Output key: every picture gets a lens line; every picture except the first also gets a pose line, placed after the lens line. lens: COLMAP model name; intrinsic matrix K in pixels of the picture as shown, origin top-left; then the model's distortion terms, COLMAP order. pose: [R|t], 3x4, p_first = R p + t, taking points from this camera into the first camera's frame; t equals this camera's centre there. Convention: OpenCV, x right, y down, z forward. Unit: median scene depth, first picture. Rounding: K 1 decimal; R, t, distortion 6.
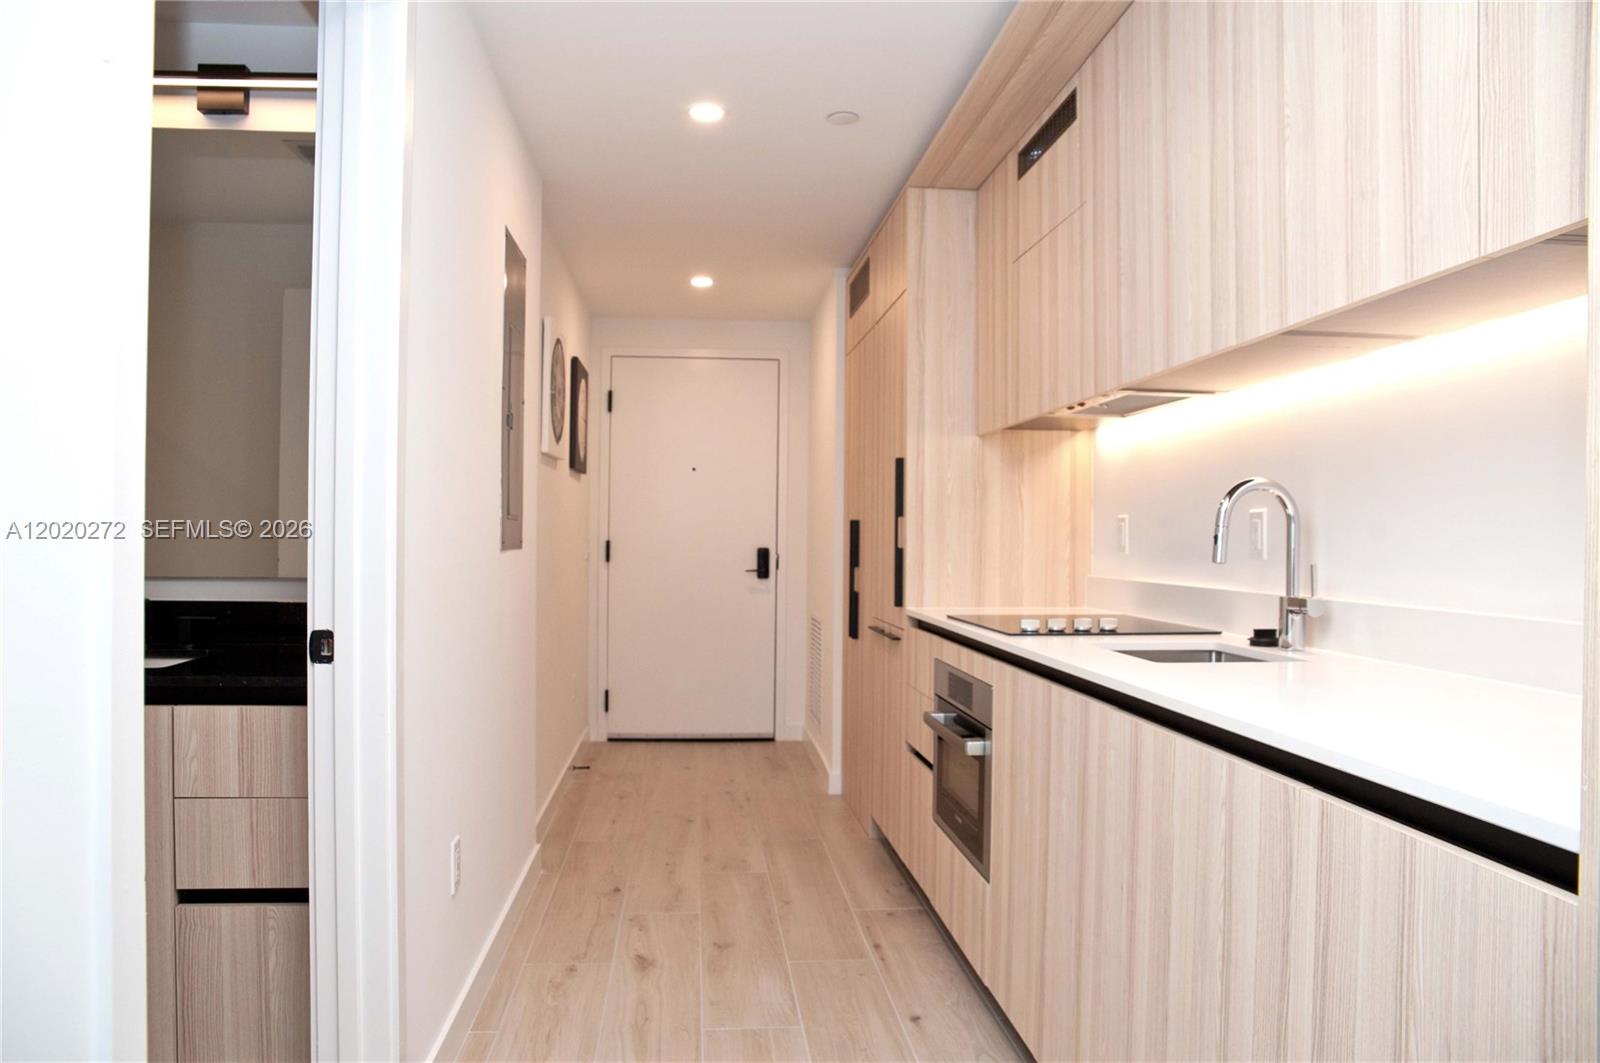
lens RADIAL K [[1108.3, 0, 800.0], [0, 1108.3, 531.5], [0, 0, 1]] dist [-0.065811, 0.000720]
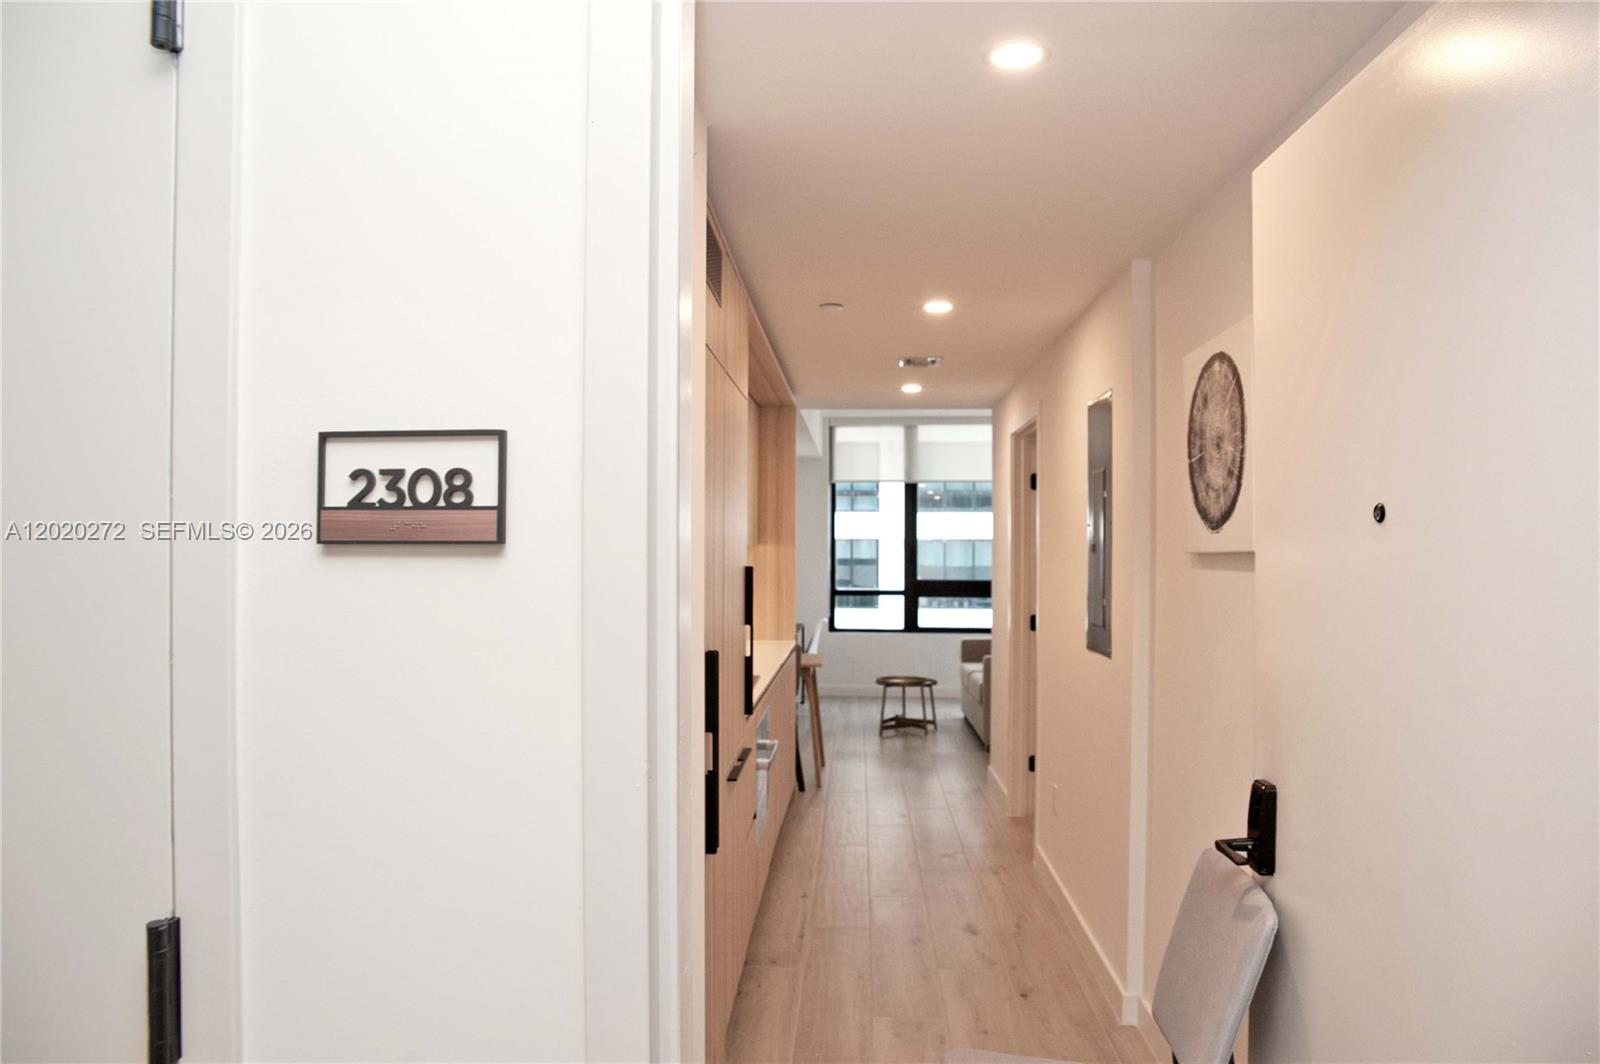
lens RADIAL K [[1066.7, 0, 800.0], [0, 1066.7, 532.0], [0, 0, 1]] dist [-0.077372, 0.002380]
pose [[-0.988171, -0.010679, 0.152987, -0.102985], [-0.013699, 0.999731, -0.018695, -0.079698], [-0.152746, -0.020570, -0.988051, 1.954654]]
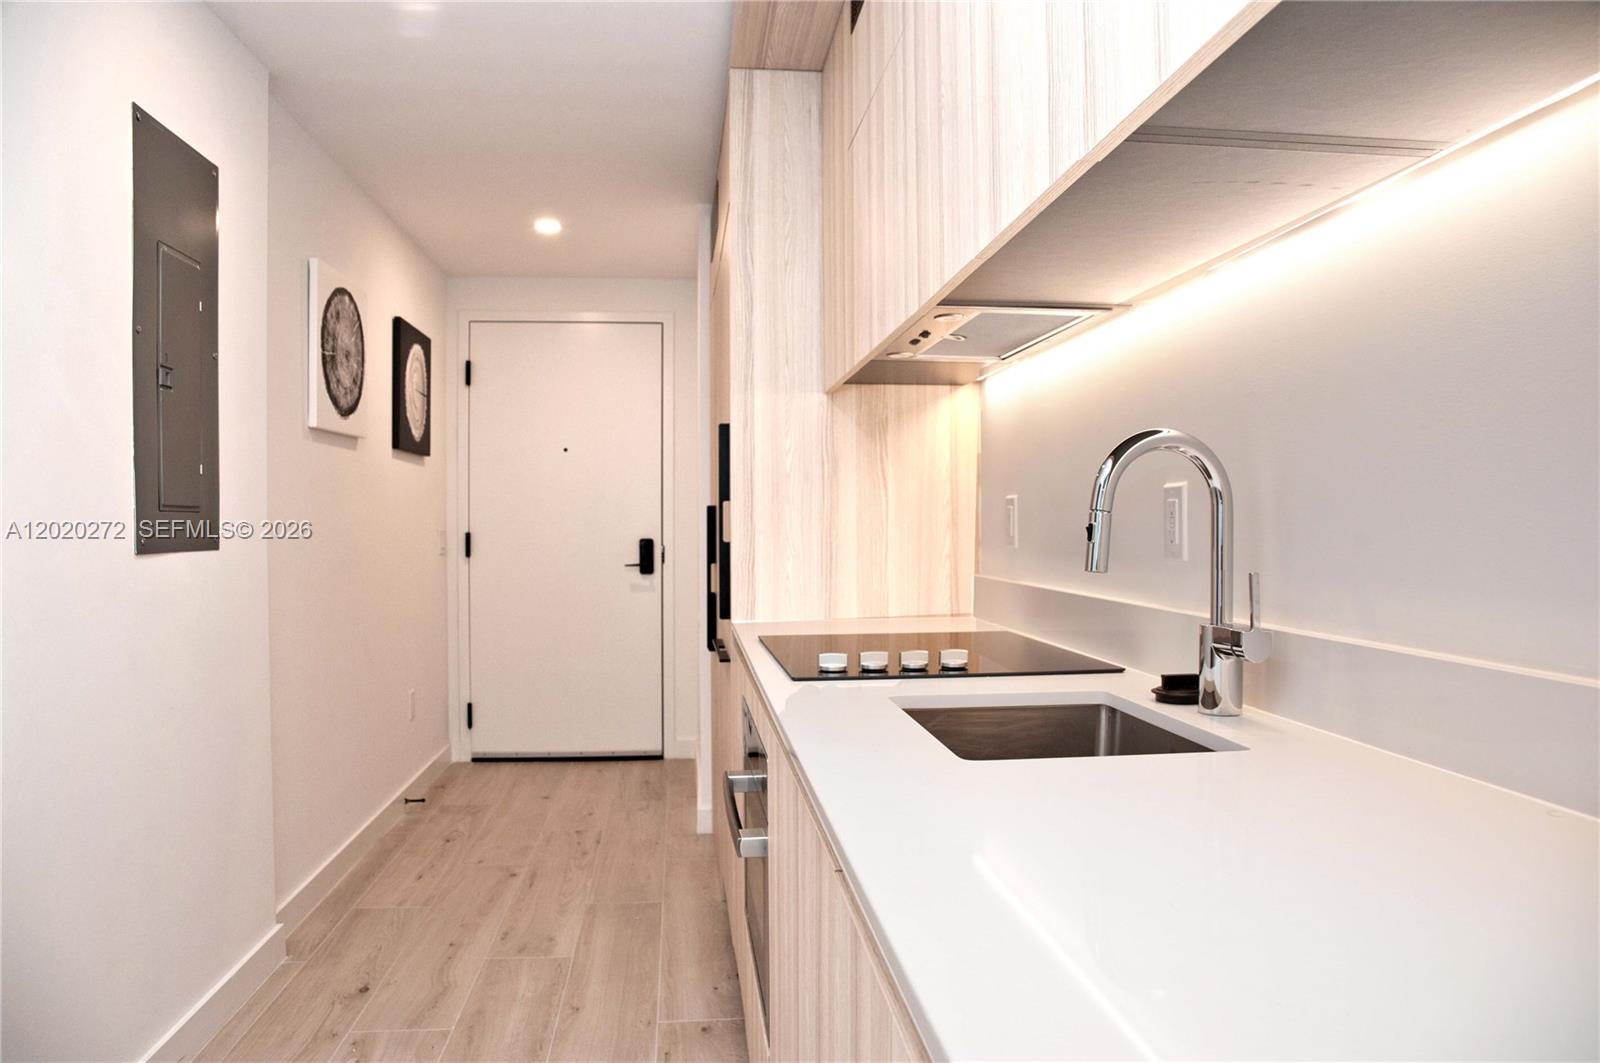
lens RADIAL K [[1066.7, 0, 800.0], [0, 1066.7, 531.5], [0, 0, 1]] dist [-0.077372, 0.002380]
pose [[0.999876, -0.013310, 0.008444, 0.135234], [0.013187, 0.999808, 0.014521, -0.002415], [-0.008635, -0.014408, 0.999859, 0.266708]]
